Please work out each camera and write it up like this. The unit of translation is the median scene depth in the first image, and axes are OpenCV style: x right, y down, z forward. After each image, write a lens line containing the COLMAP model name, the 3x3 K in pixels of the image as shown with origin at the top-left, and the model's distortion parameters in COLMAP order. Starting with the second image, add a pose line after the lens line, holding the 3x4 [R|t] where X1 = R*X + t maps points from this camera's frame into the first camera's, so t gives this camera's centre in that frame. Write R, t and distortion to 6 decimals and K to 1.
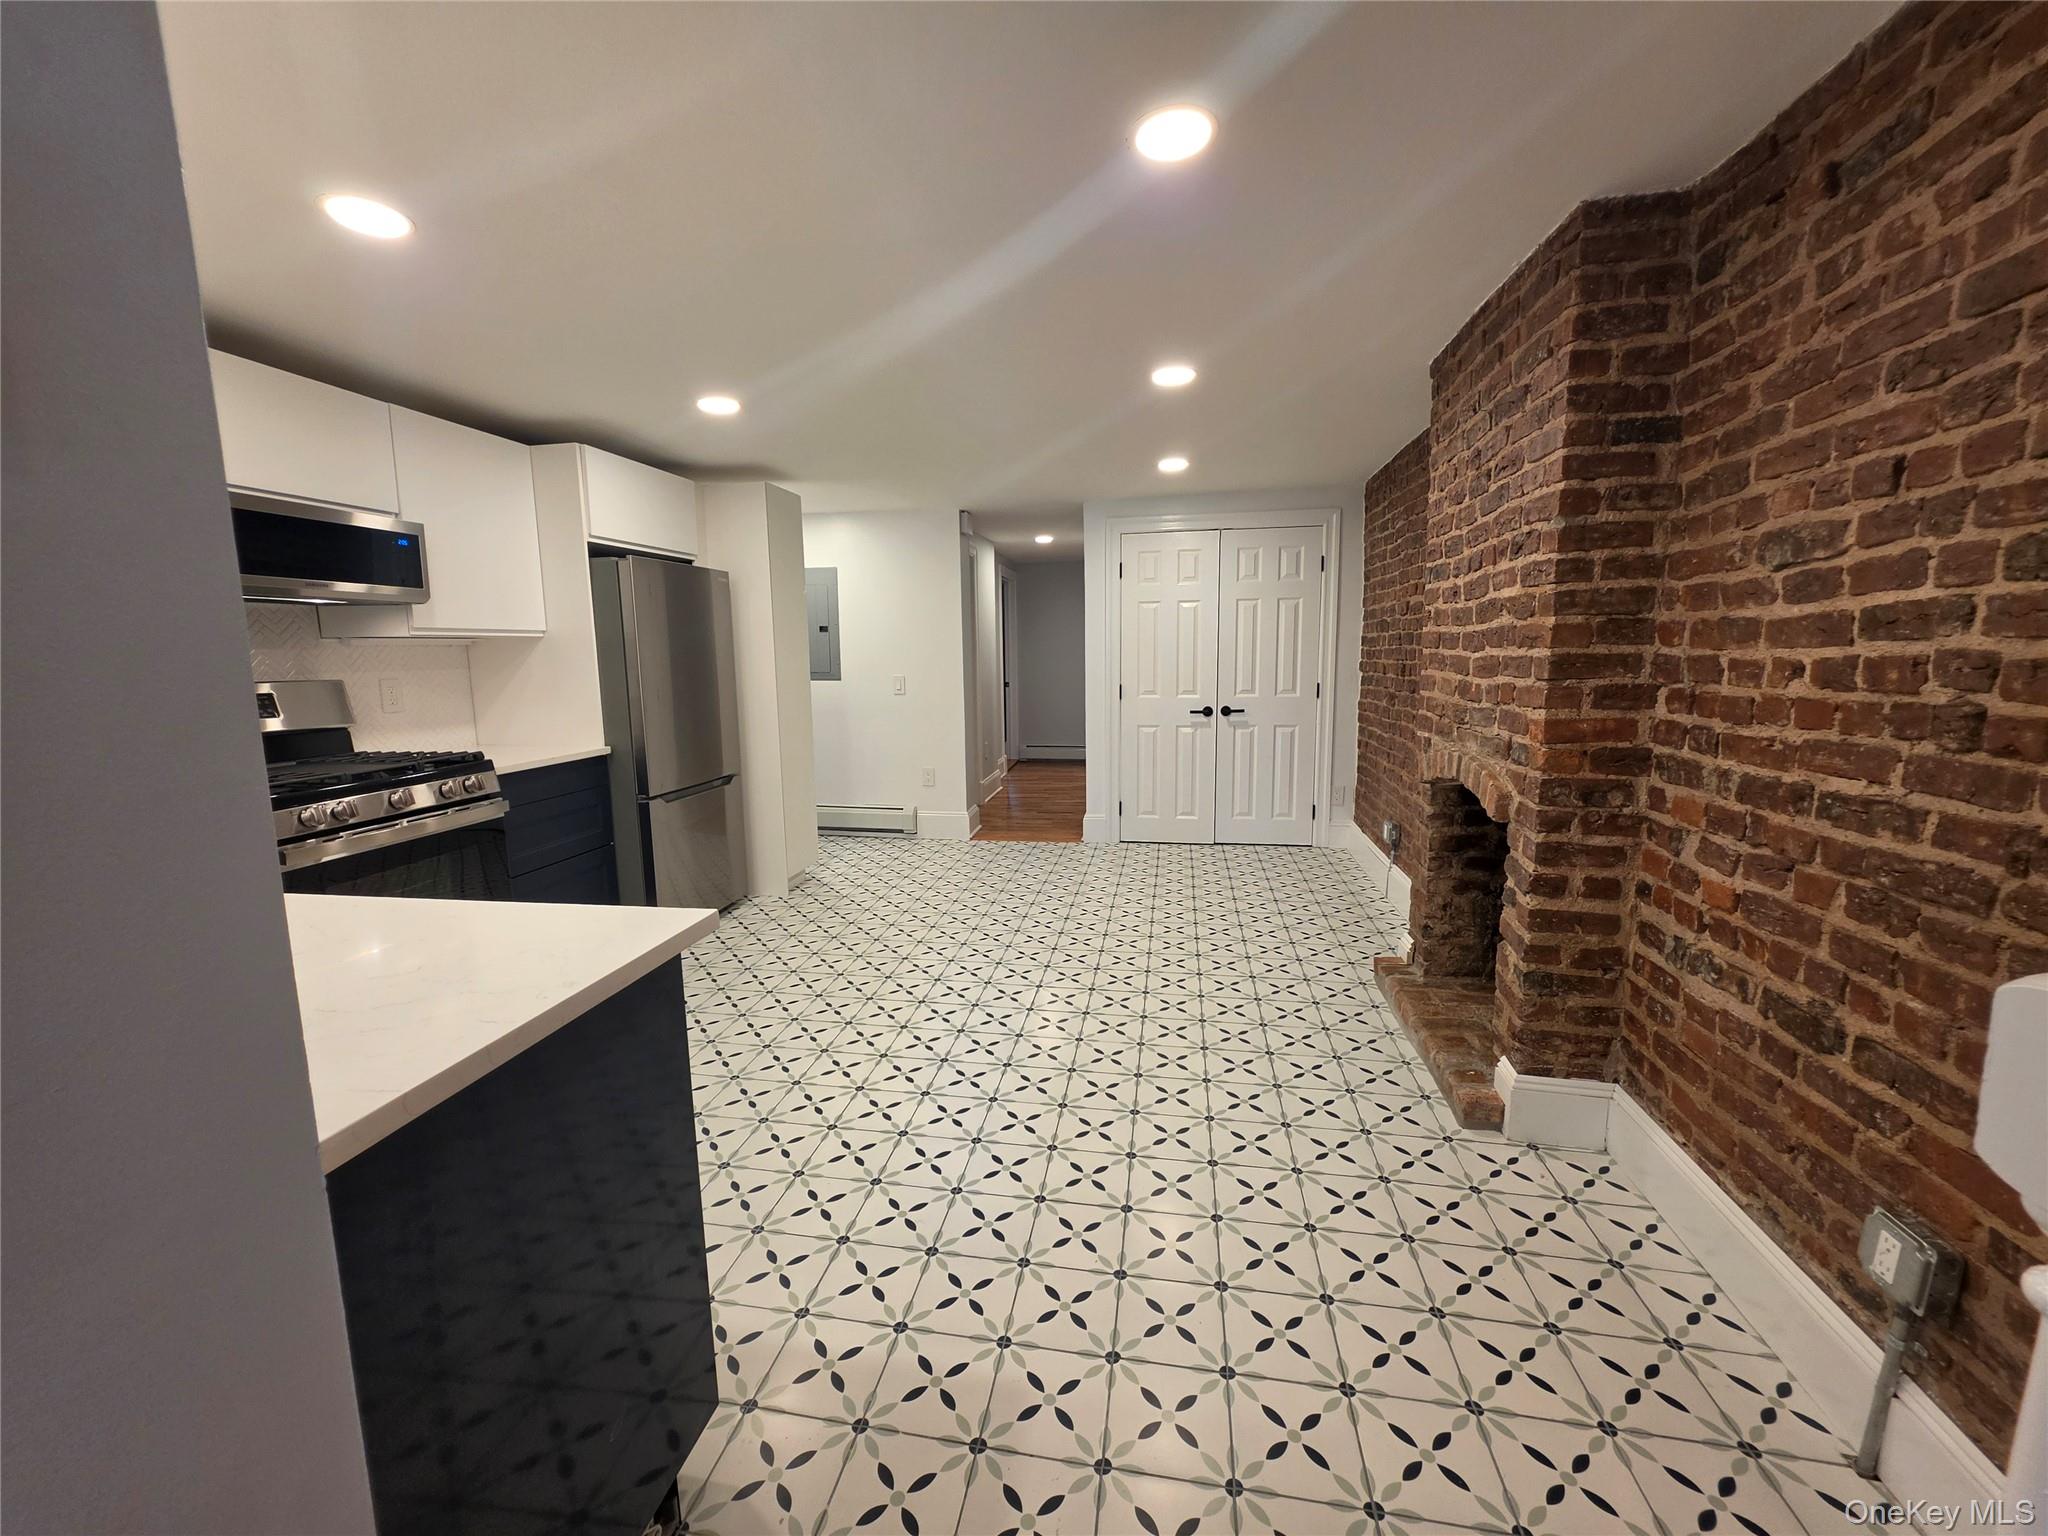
lens RADIAL K [[820.2, 0, 1018.9], [0, 820.2, 763.2], [0, 0, 1]] dist [-0.005335, 0.001963]
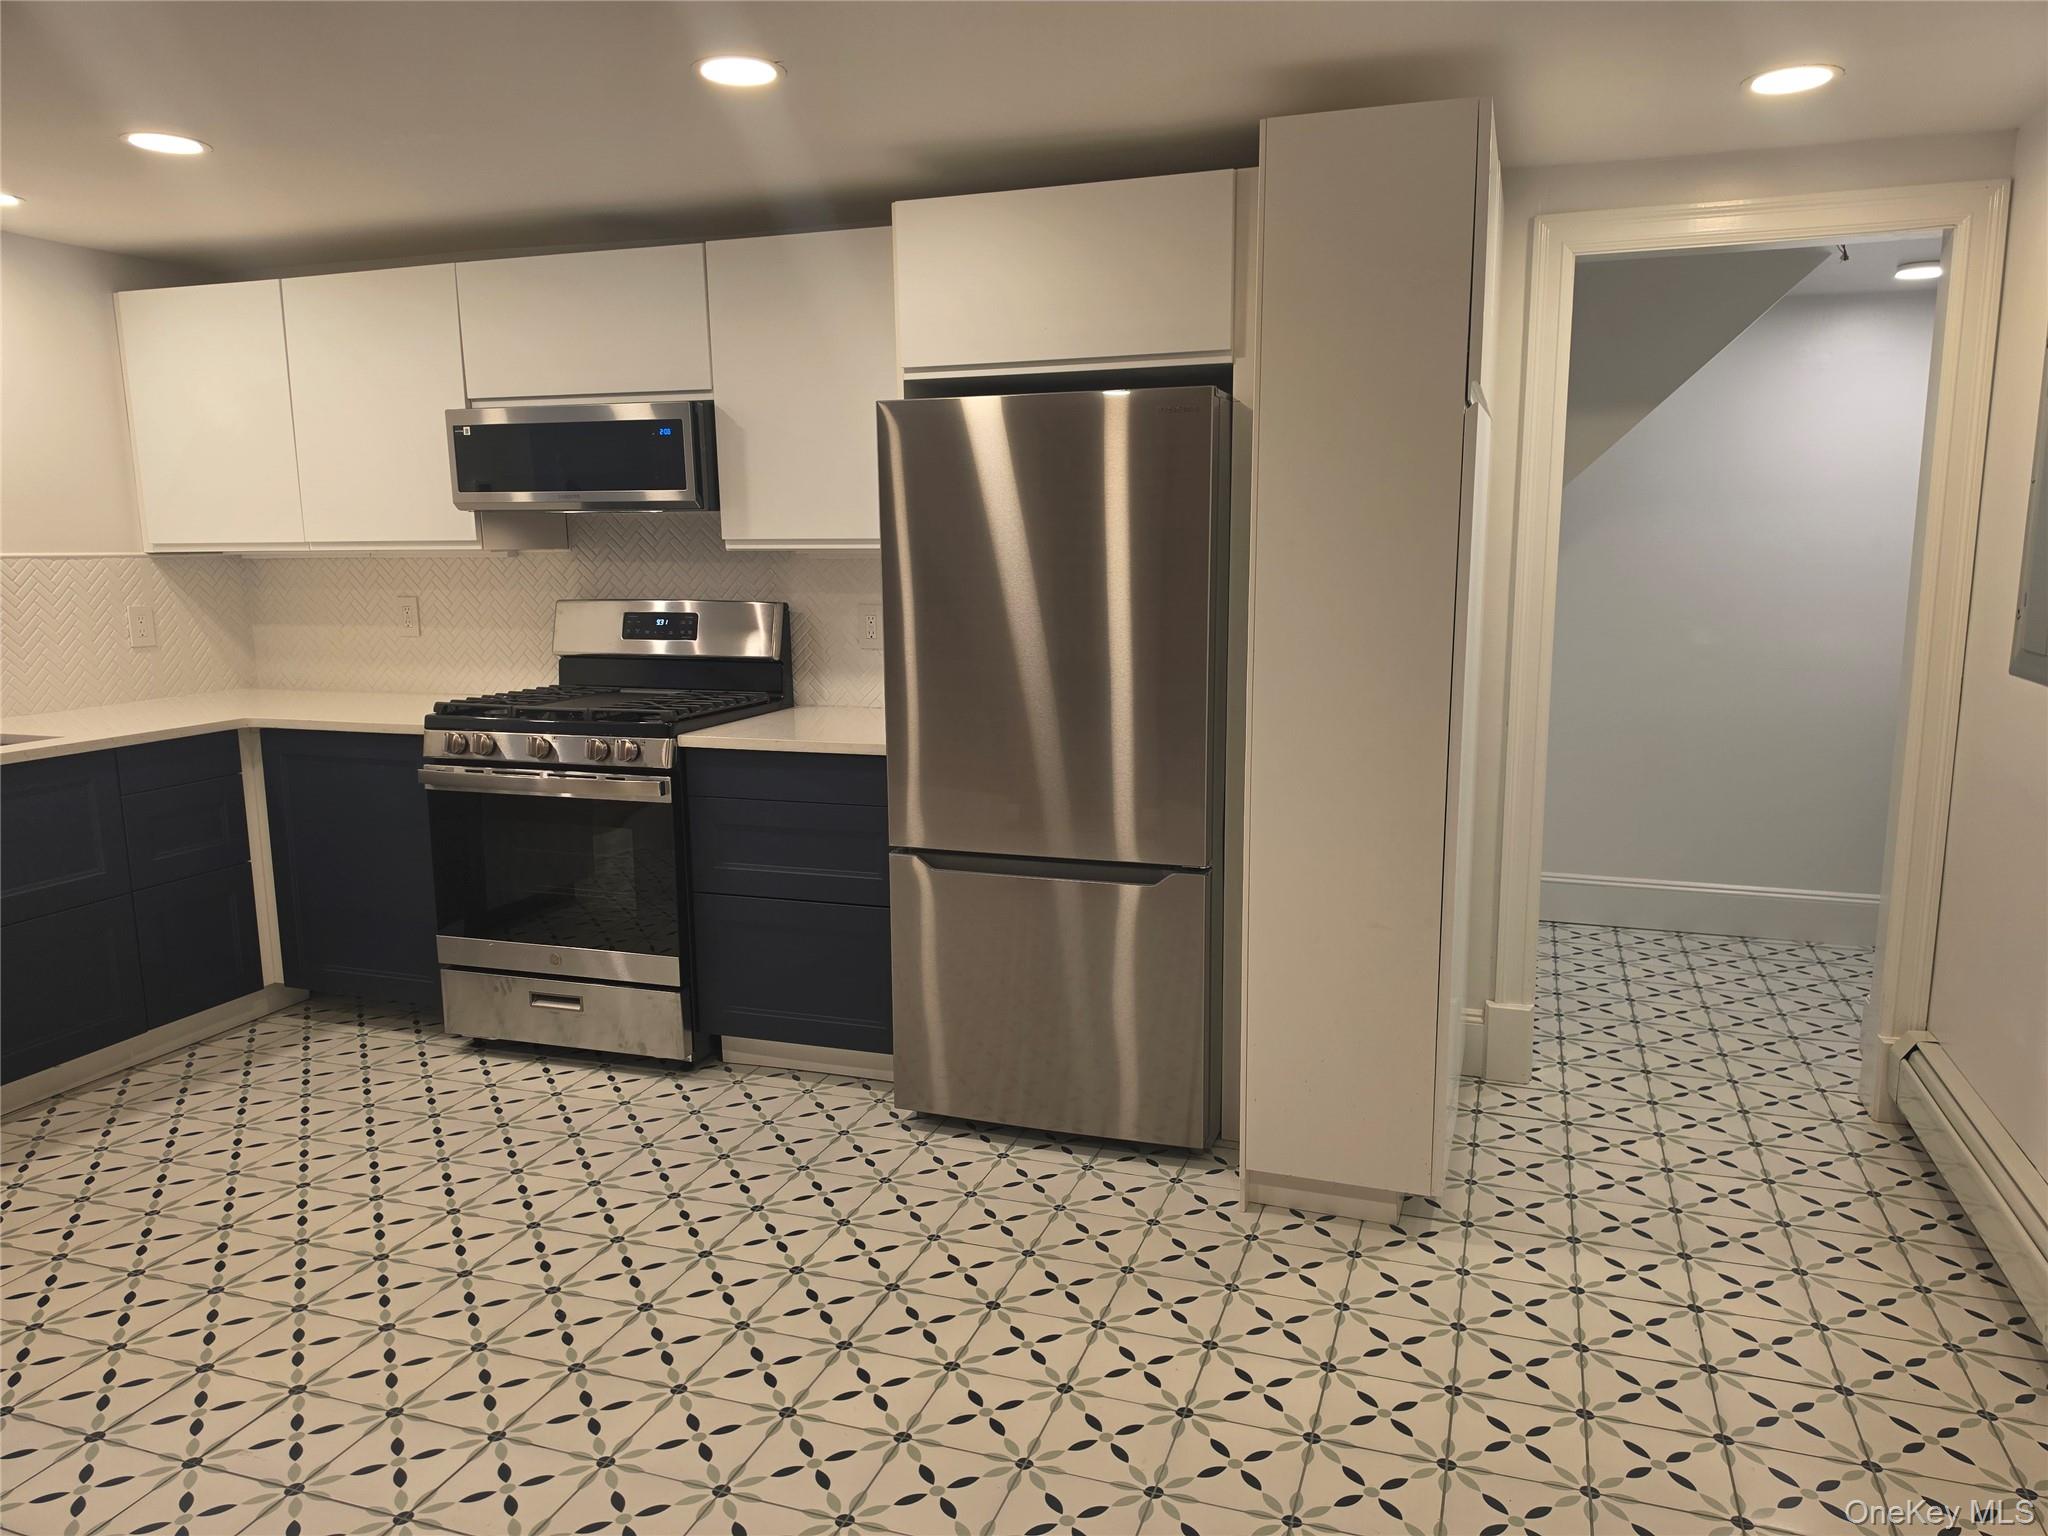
lens RADIAL K [[1414.5, 0, 1032.2], [0, 1414.5, 789.4], [0, 0, 1]] dist [0.094828, -0.139633]
pose [[-0.142039, 0.188820, -0.971685, 0.789501], [-0.124401, 0.970450, 0.206765, -0.357664], [0.982013, 0.150247, -0.114352, 2.101589]]
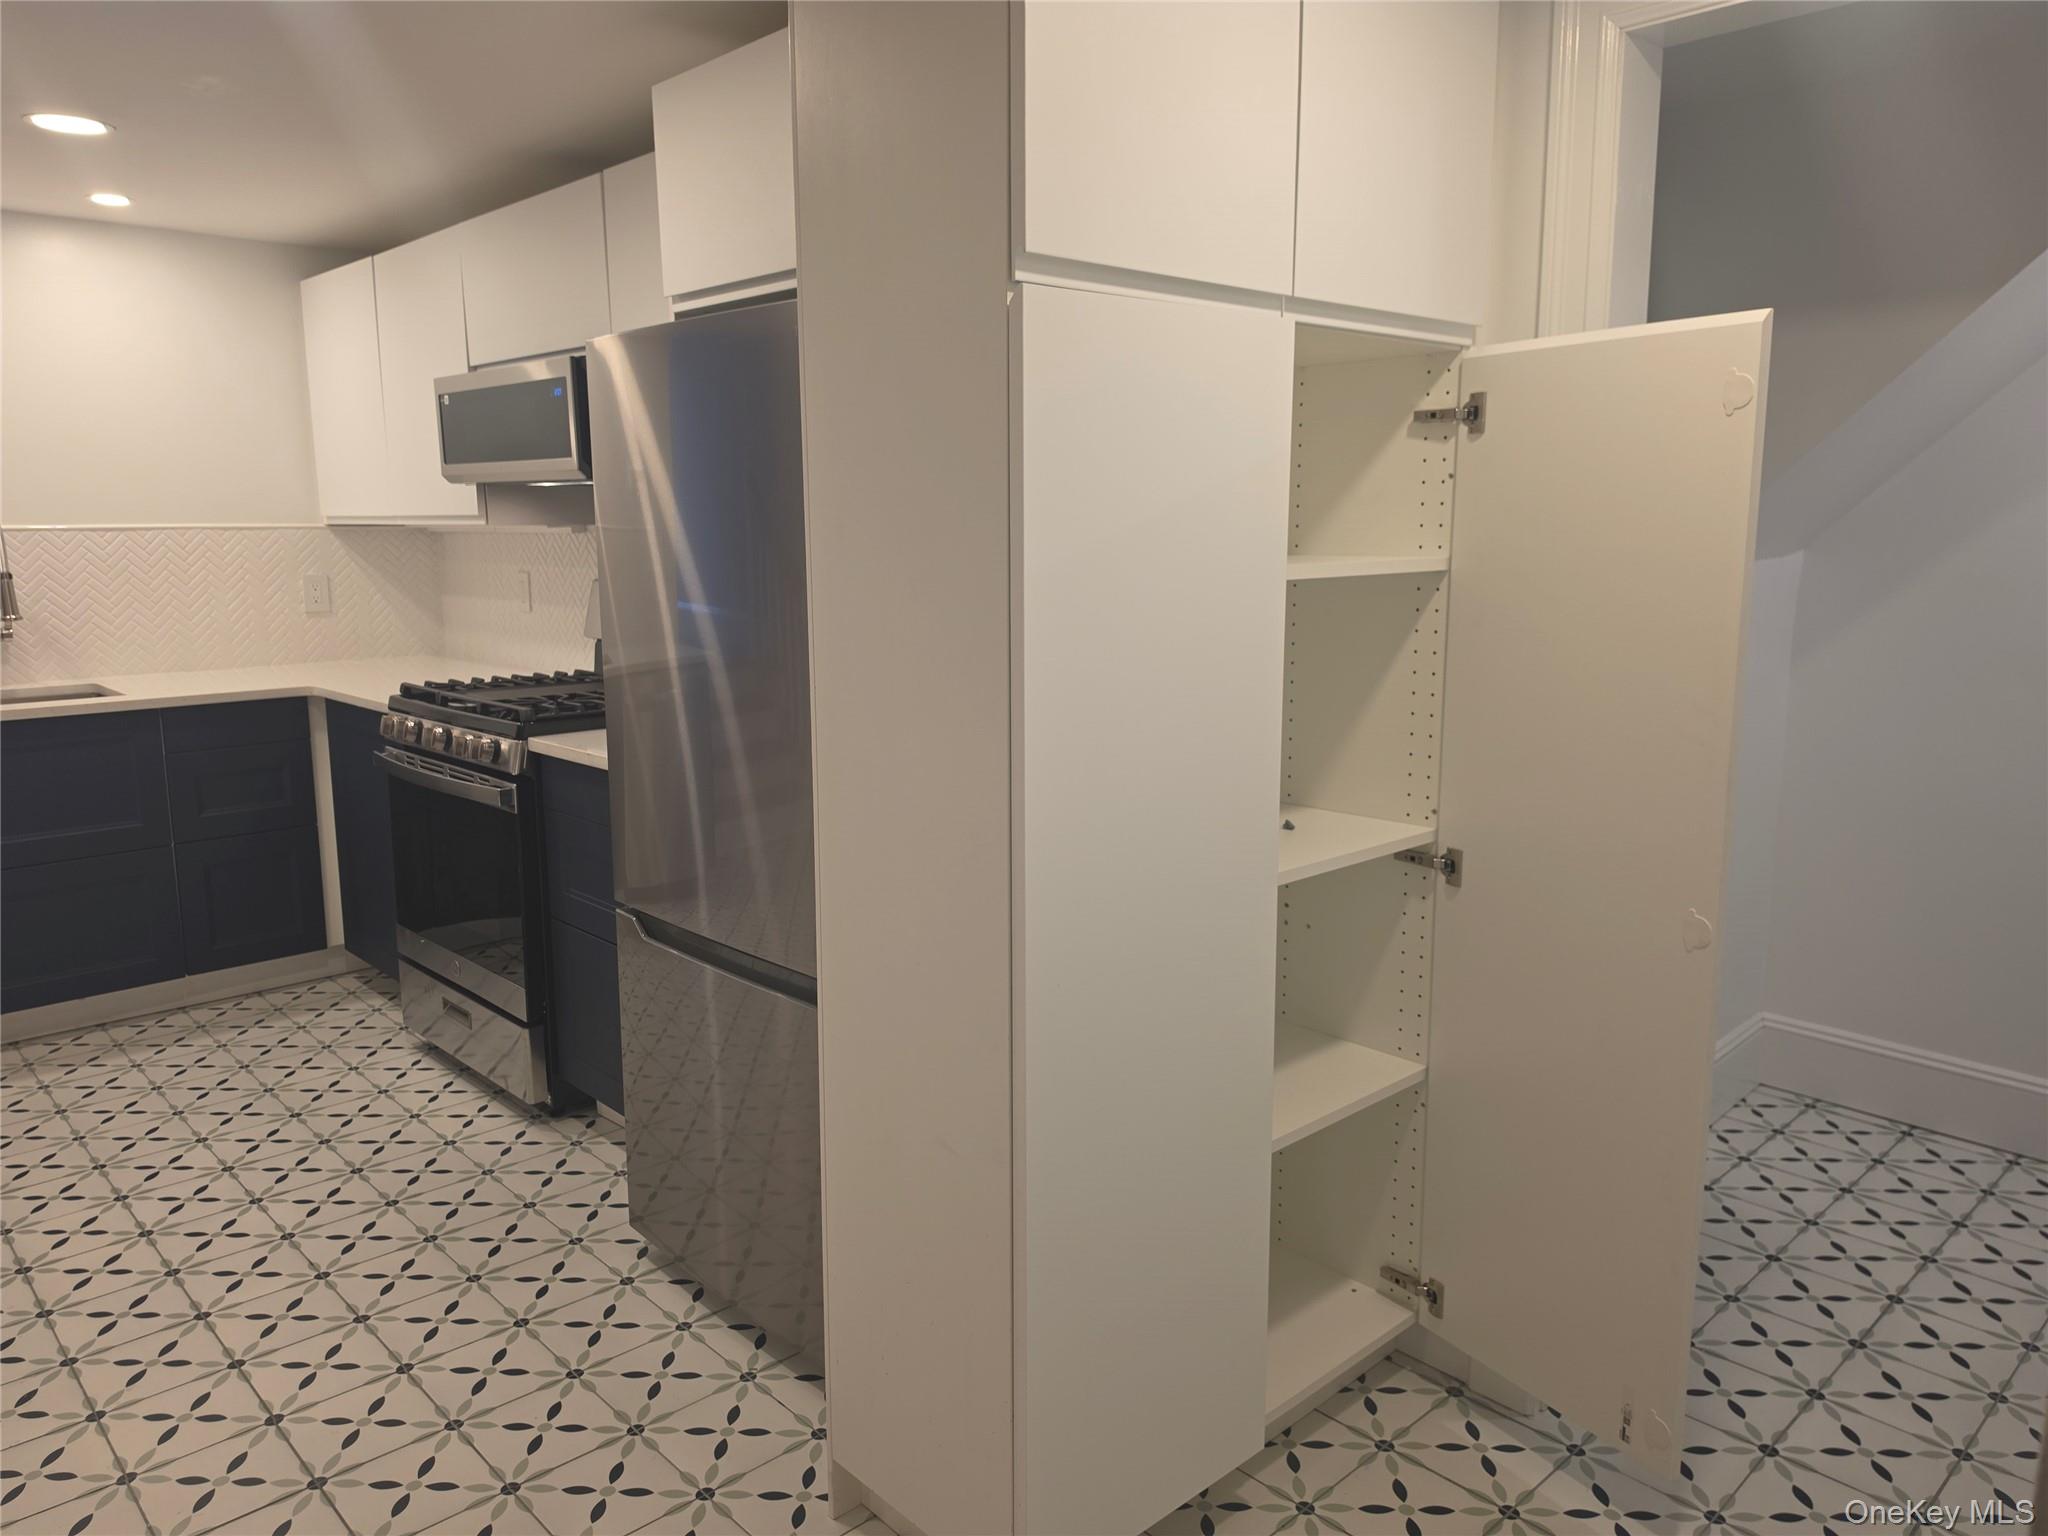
lens RADIAL K [[1426.5, 0, 1001.8], [0, 1426.5, 755.4], [0, 0, 1]] dist [0.074207, -0.127307]
pose [[-0.591807, 0.150455, -0.791914, 0.034728], [-0.097168, 0.961947, 0.255374, -0.434483], [0.800202, 0.228080, -0.554668, 2.755608]]
